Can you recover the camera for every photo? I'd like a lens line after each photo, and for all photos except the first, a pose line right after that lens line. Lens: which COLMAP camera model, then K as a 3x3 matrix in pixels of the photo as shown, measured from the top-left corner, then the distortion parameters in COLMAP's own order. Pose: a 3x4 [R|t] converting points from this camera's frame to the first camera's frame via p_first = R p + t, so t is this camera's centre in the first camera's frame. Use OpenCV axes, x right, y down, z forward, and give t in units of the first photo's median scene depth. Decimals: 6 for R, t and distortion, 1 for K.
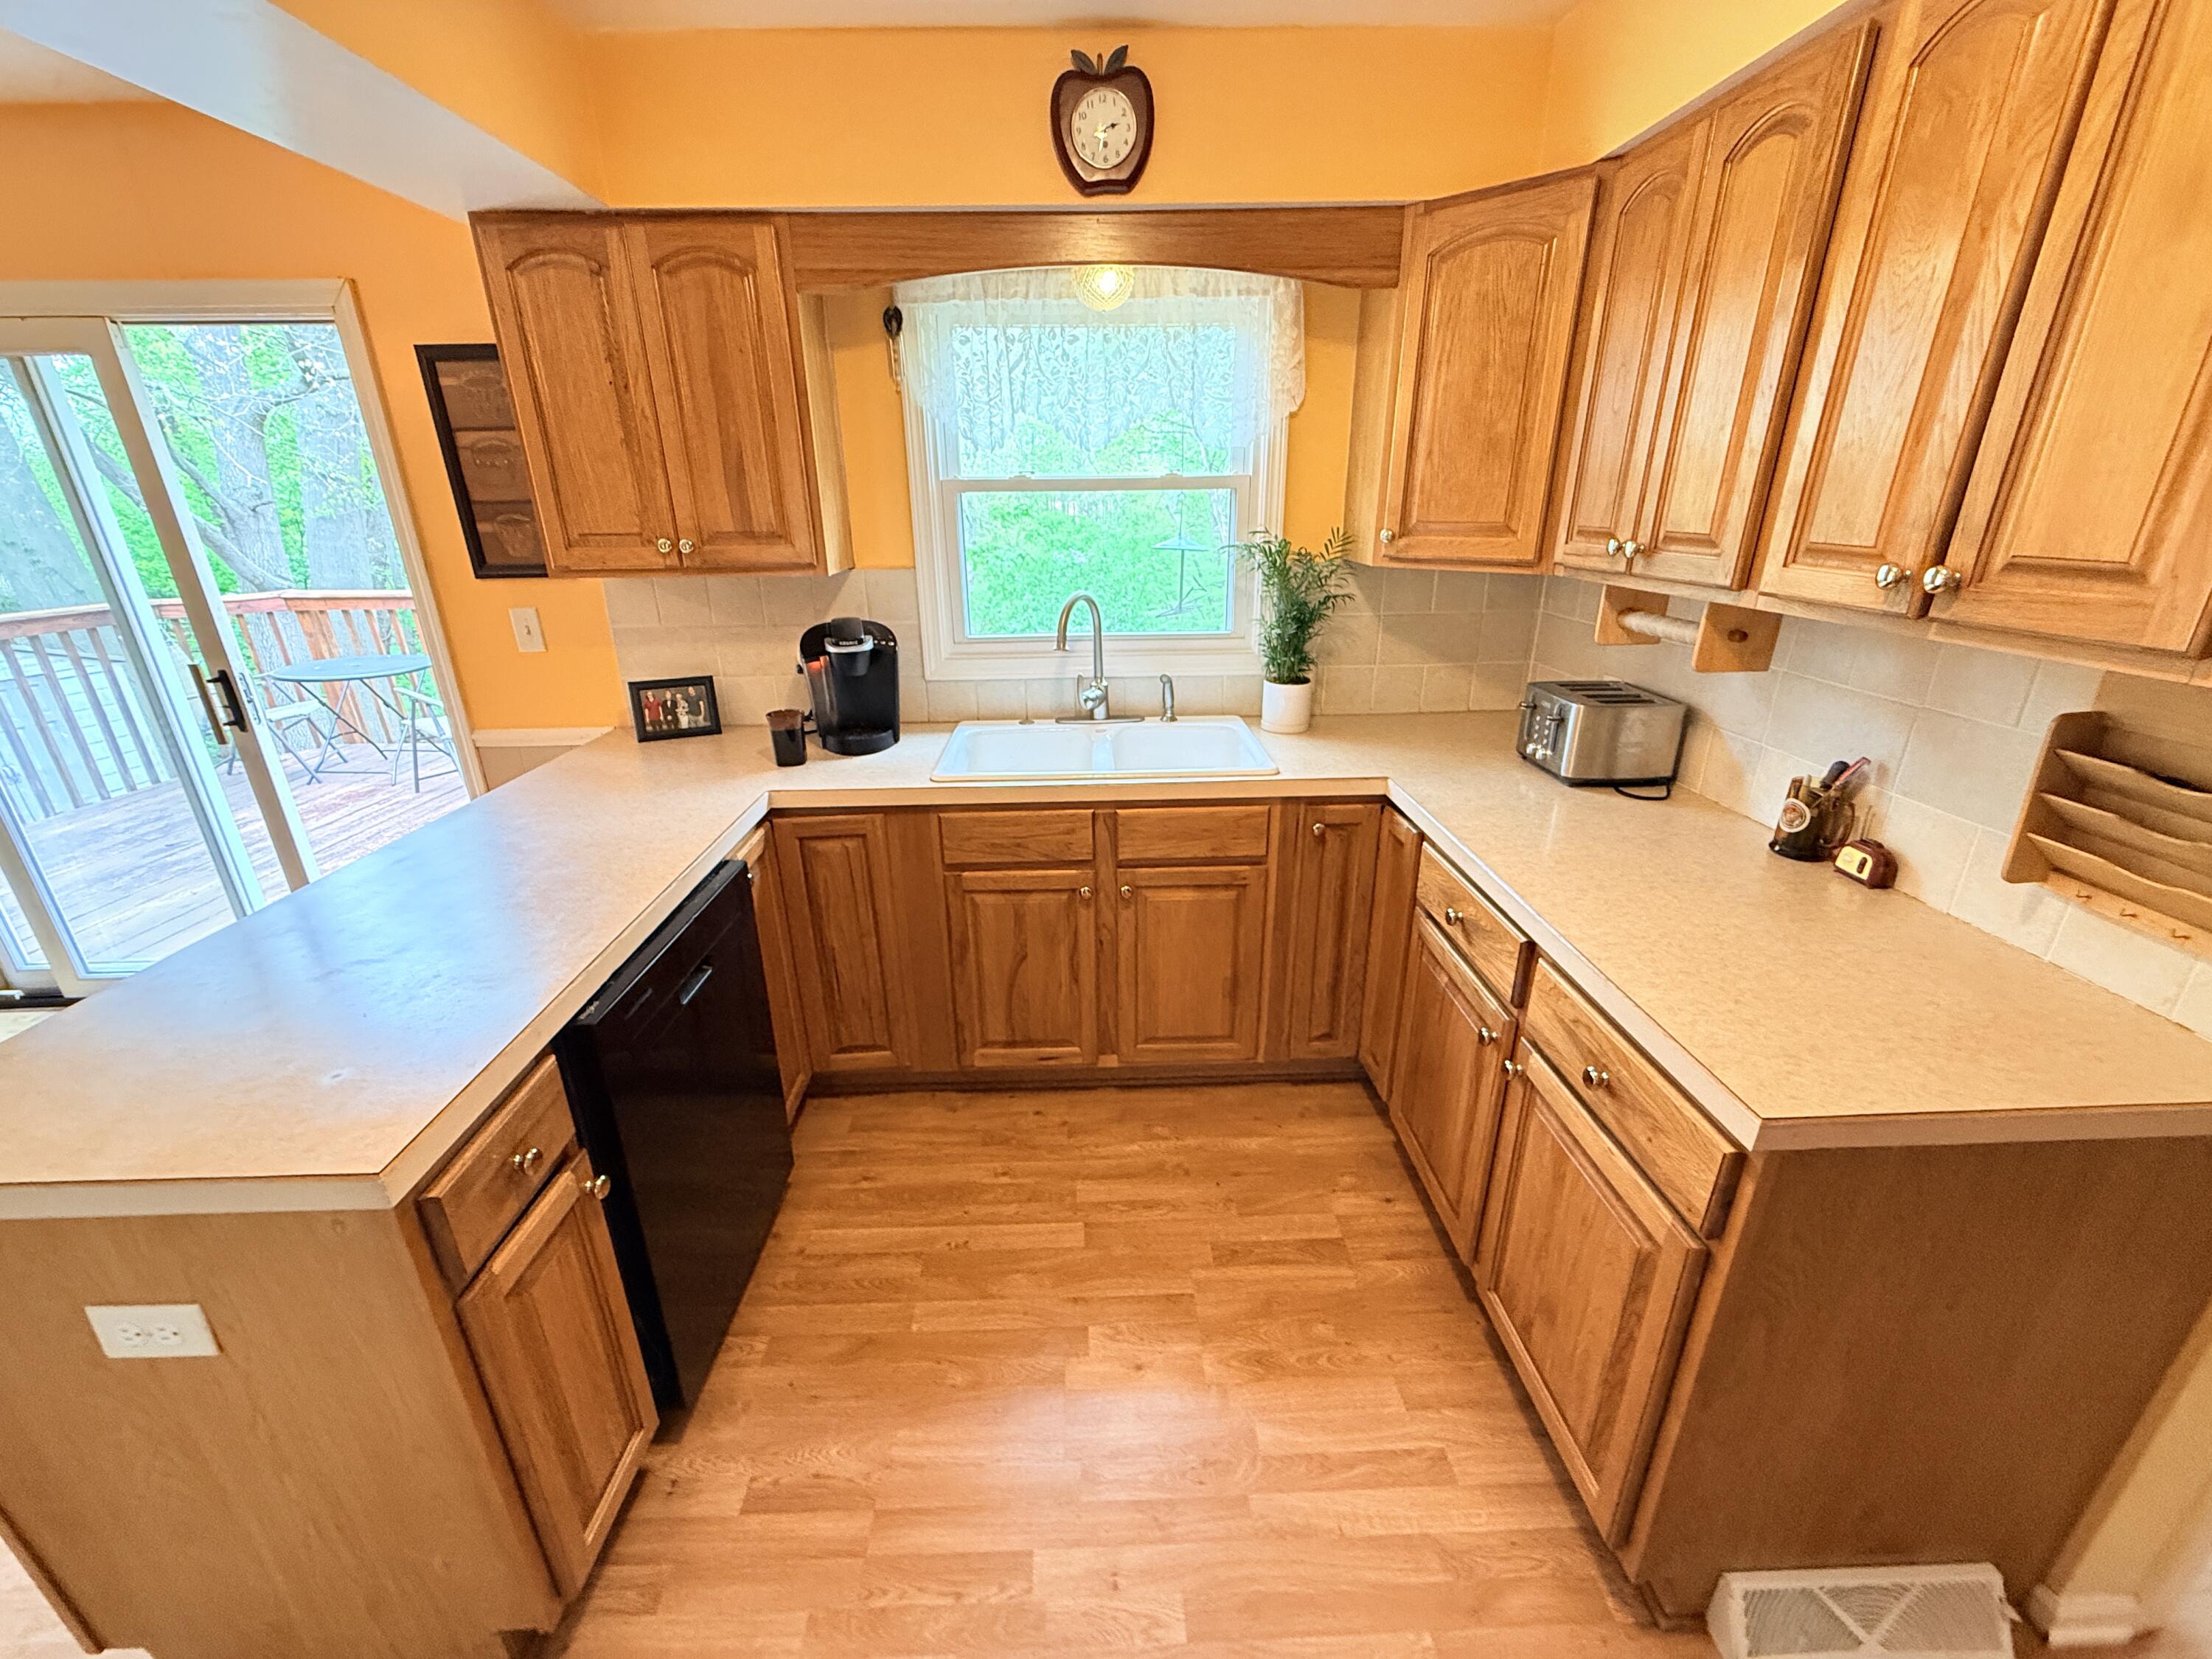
lens RADIAL K [[873.6, 0, 1106.0], [0, 873.6, 829.2], [0, 0, 1]] dist [-0.003447, 0.000565]
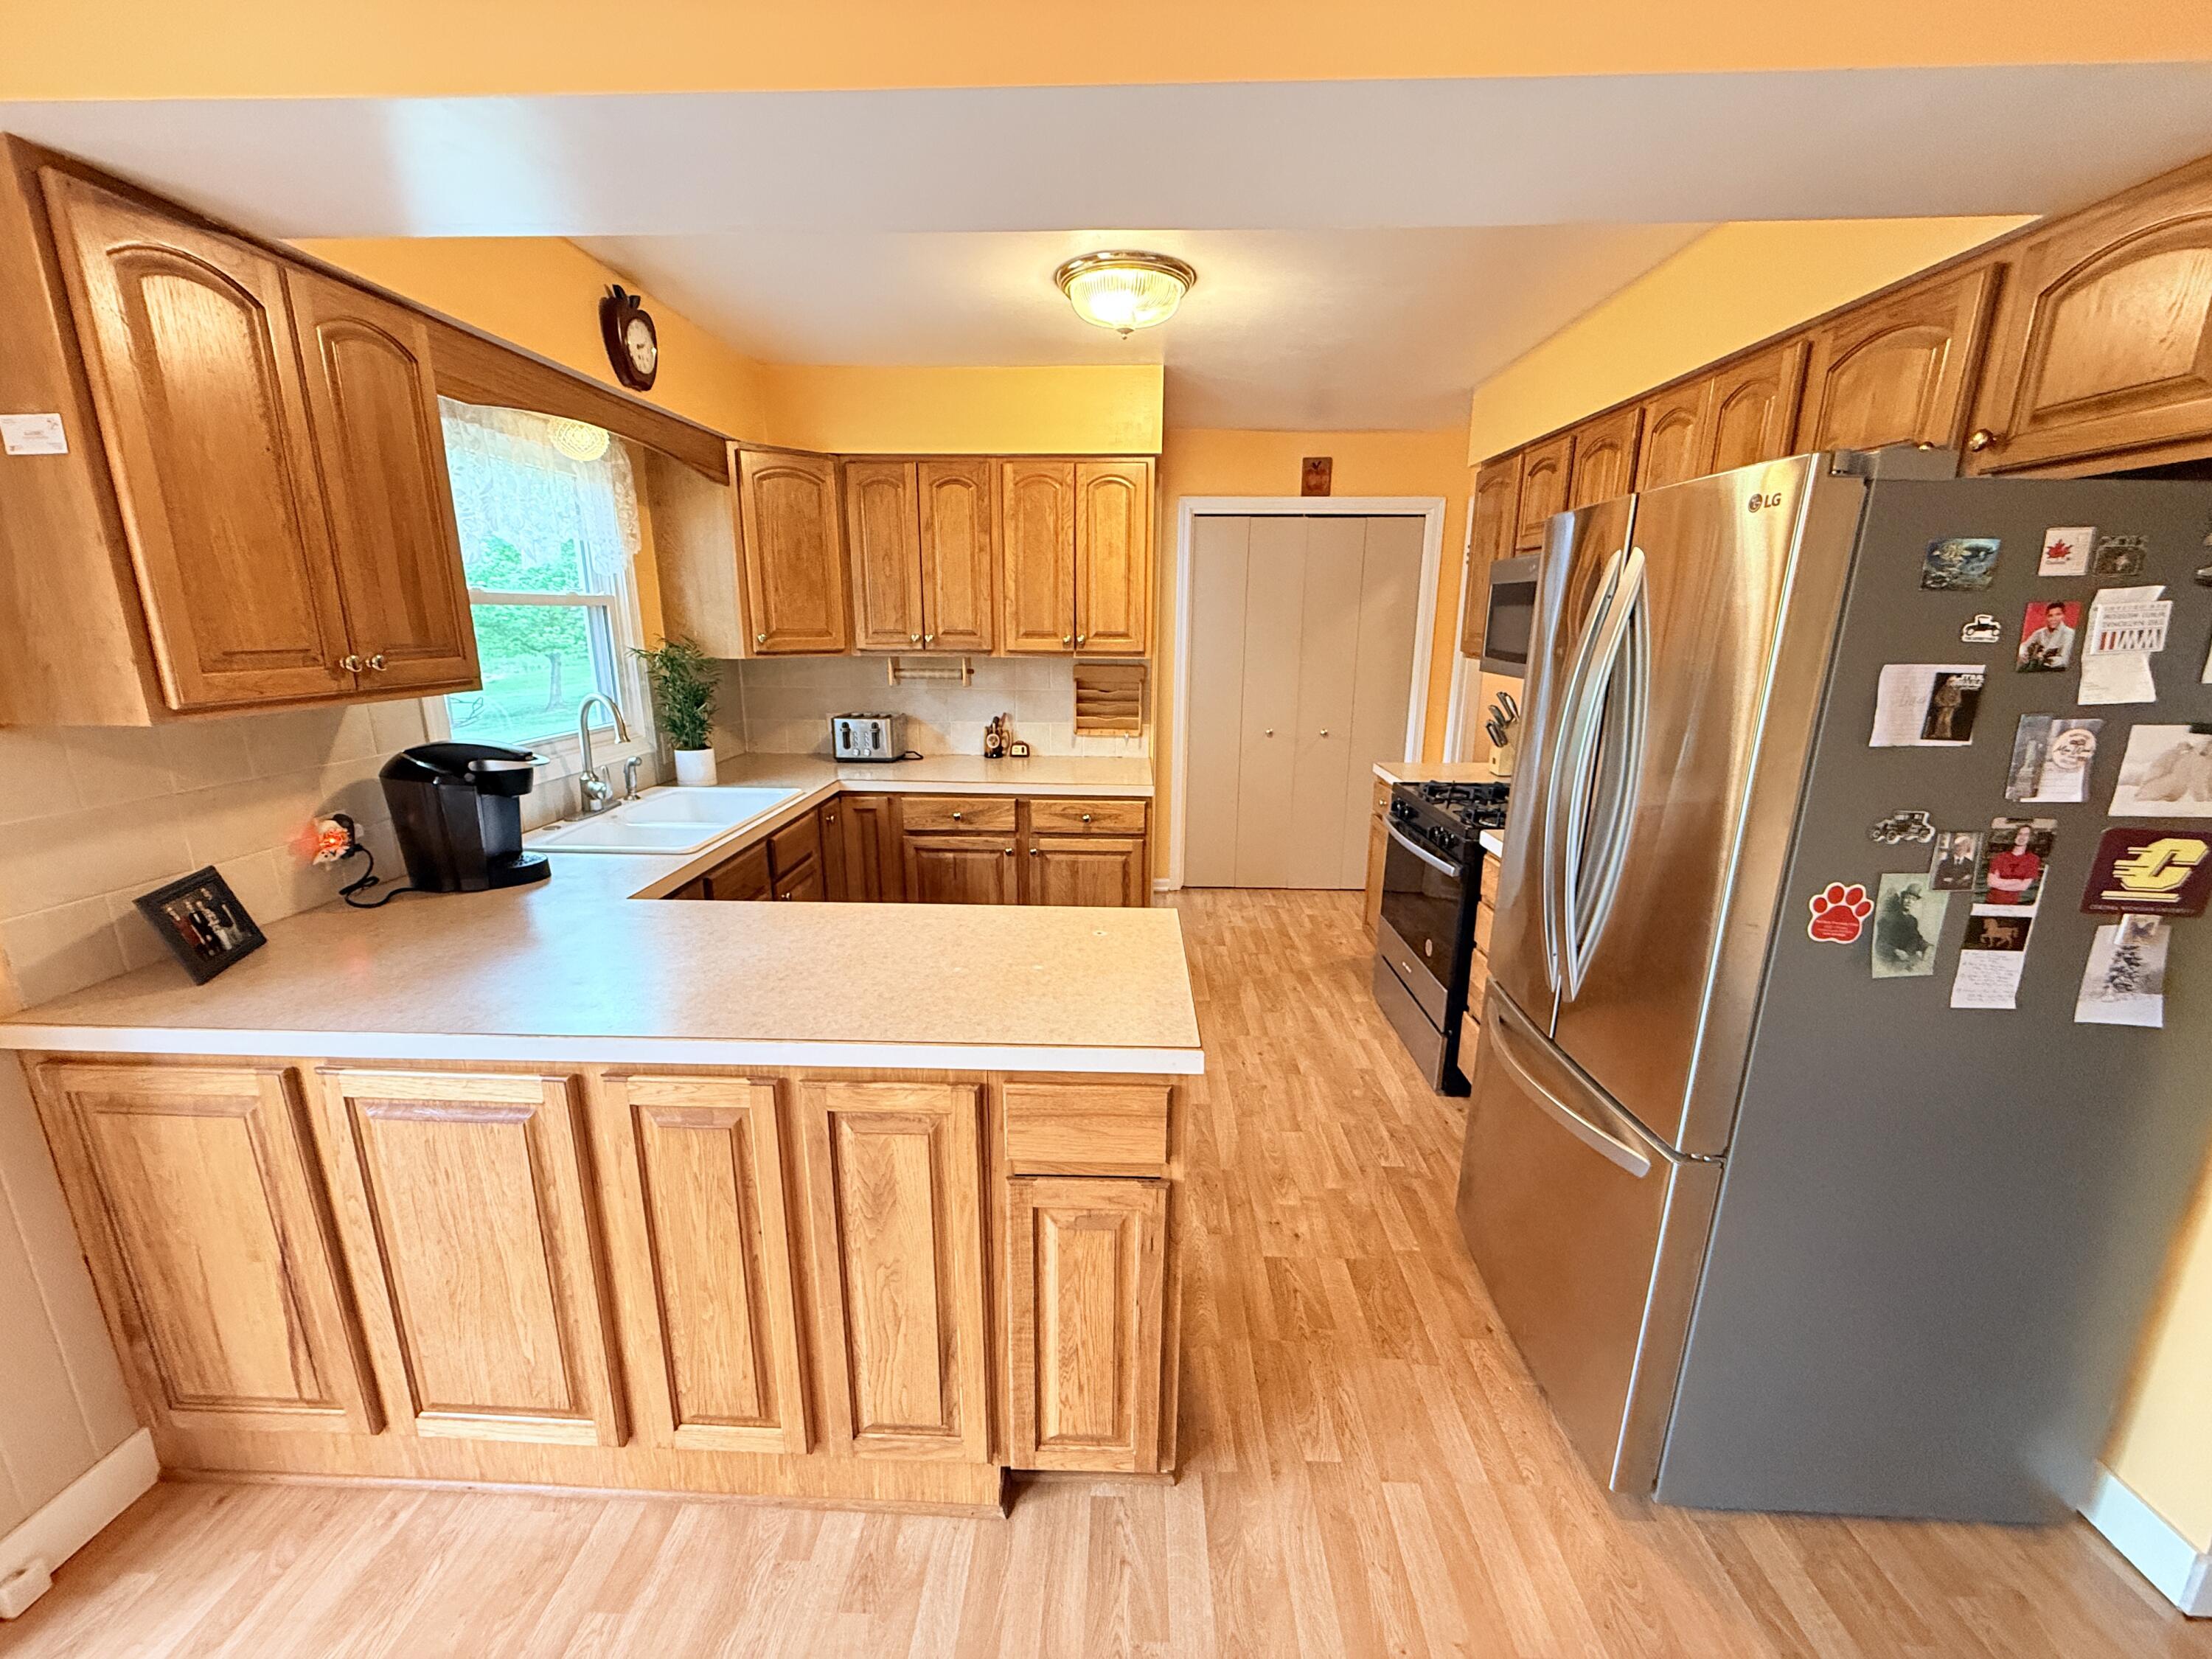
lens RADIAL K [[873.6, 0, 1098.2], [0, 873.6, 827.6], [0, 0, 1]] dist [-0.003447, 0.000565]
pose [[0.067917, -0.223253, 0.972392, -1.467596], [0.350590, 0.917825, 0.186238, -0.131061], [-0.934063, 0.328262, 0.140606, 0.408215]]
